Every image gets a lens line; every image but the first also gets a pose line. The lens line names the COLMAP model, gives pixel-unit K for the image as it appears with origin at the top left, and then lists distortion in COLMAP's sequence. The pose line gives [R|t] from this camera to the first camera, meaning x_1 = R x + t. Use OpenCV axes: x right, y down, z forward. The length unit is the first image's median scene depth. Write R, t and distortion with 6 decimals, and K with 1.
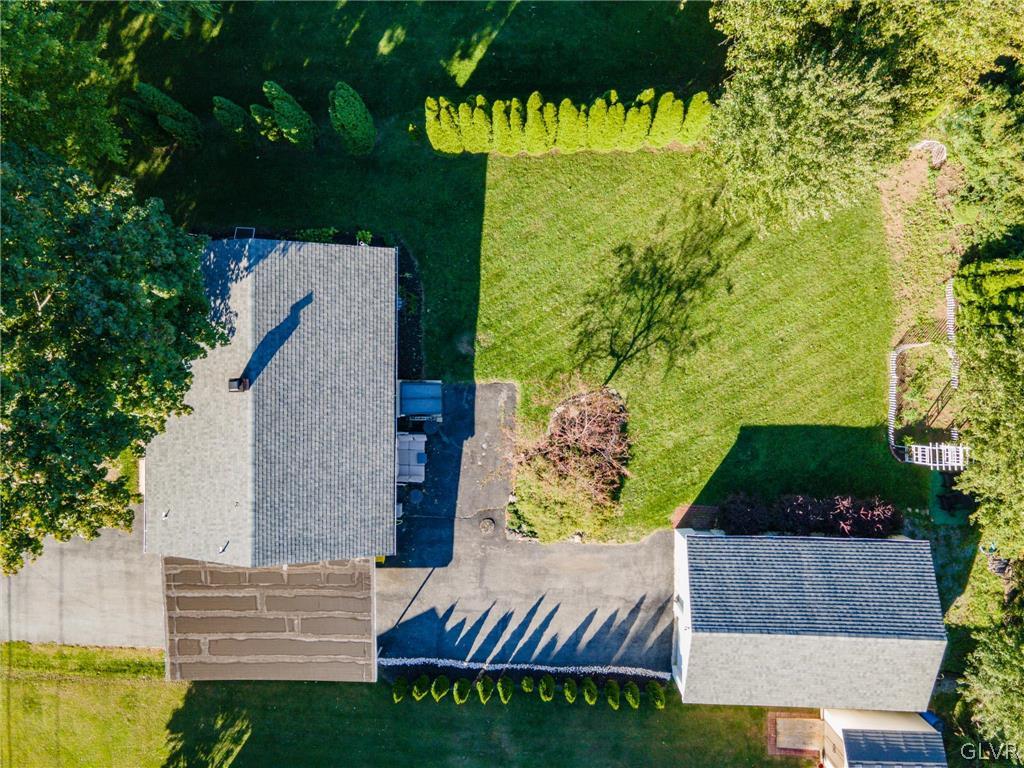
lens RADIAL K [[755.8, 0, 512.0], [0, 755.8, 384.0], [0, 0, 1]] dist [0.047410, -0.000269]
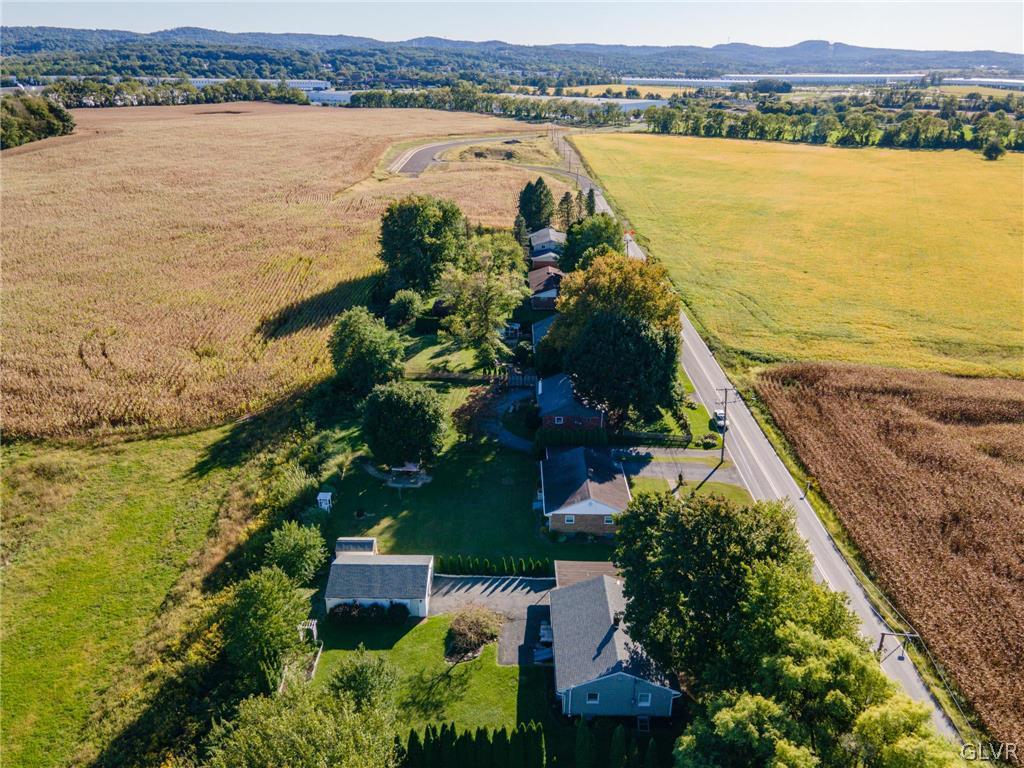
lens RADIAL K [[755.8, 0, 512.0], [0, 755.8, 384.0], [0, 0, 1]] dist [0.047410, -0.000269]
pose [[-0.999927, 0.009798, -0.007074, -0.024204], [-0.010588, -0.428210, 0.903617, -1.531125], [0.005824, 0.903626, 0.428282, -0.560044]]
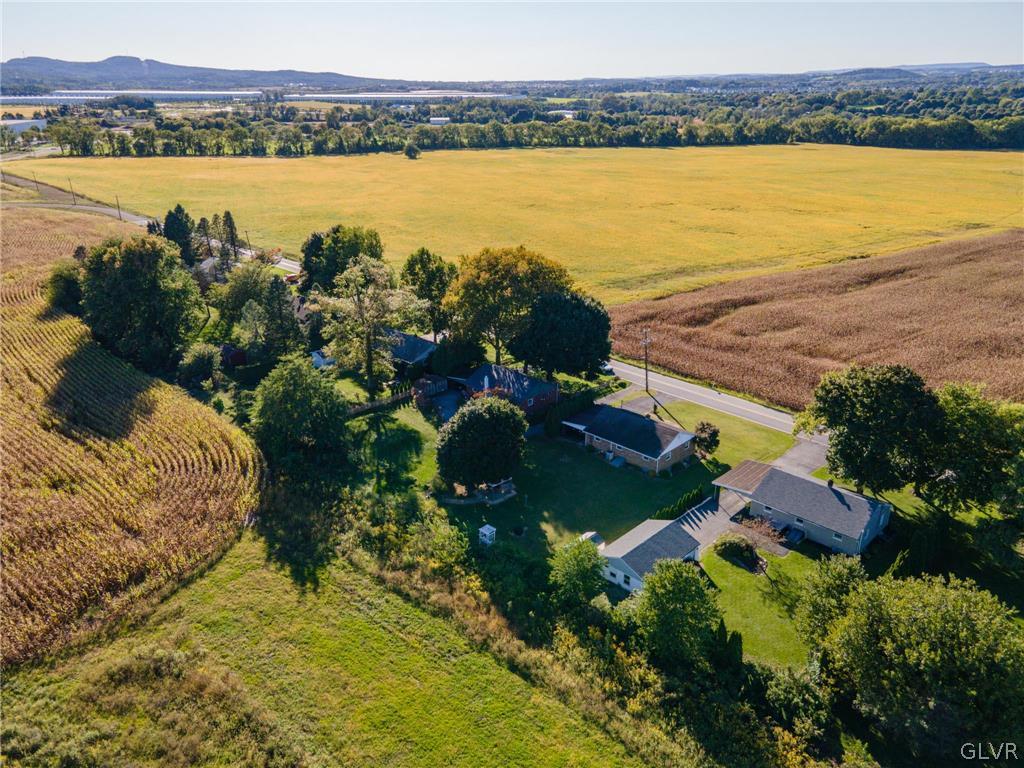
lens RADIAL K [[747.9, 0, 512.0], [0, 747.9, 384.0], [0, 0, 1]] dist [0.052627, 0.003742]
pose [[-0.694905, 0.289680, -0.658173, 2.092229], [-0.719028, -0.292931, 0.630230, -0.752344], [-0.010235, 0.911195, 0.411848, -0.528614]]
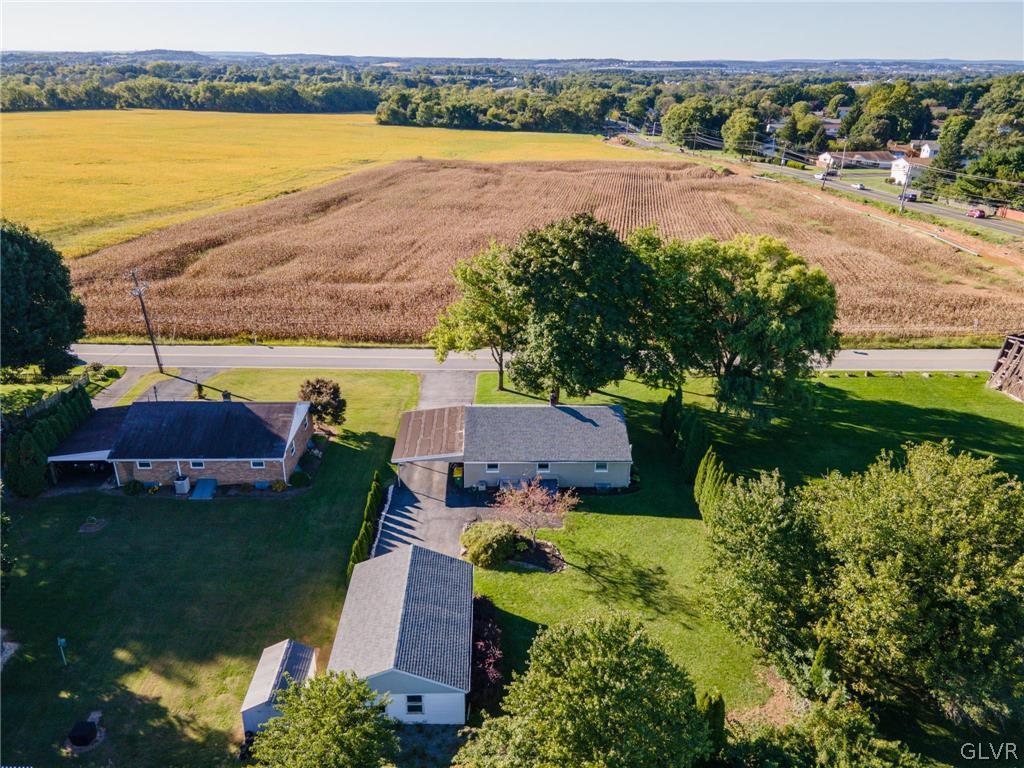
lens RADIAL K [[767.0, 0, 513.0], [0, 767.0, 348.2], [0, 0, 1]] dist [0.048537, 0.008608]
pose [[0.039133, 0.361818, -0.931427, 1.360388], [-0.997748, -0.036660, -0.056161, 0.206933], [-0.054466, 0.931527, 0.359569, 0.083090]]
